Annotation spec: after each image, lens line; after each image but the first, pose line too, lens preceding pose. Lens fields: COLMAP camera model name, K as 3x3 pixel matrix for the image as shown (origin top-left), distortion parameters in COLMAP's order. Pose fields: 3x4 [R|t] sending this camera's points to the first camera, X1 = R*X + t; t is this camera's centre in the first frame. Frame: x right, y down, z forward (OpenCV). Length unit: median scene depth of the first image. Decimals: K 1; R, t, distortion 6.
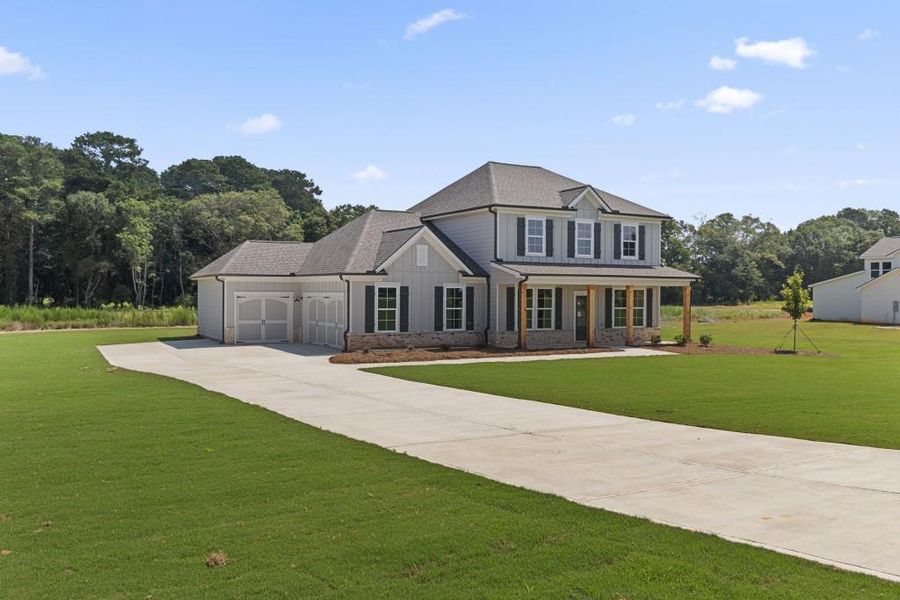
lens RADIAL K [[760.8, 0, 445.9], [0, 760.8, 302.4], [0, 0, 1]] dist [0.064071, 0.002087]
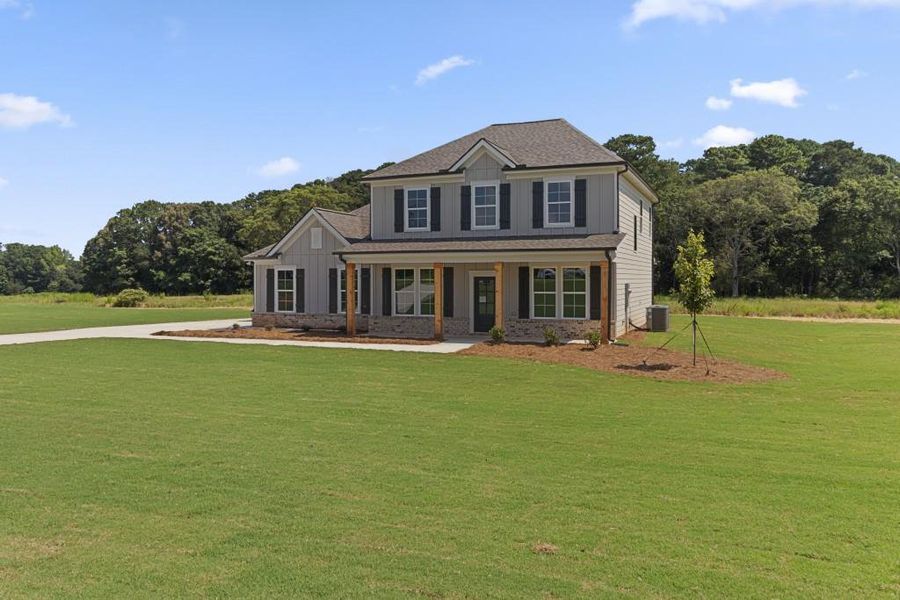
lens RADIAL K [[760.8, 0, 445.3], [0, 760.8, 295.7], [0, 0, 1]] dist [0.064071, 0.002087]
pose [[0.575983, 0.014218, -0.817338, 0.831305], [-0.002947, 0.999878, 0.015317, -0.000704], [0.817456, -0.006413, 0.575955, 0.512902]]
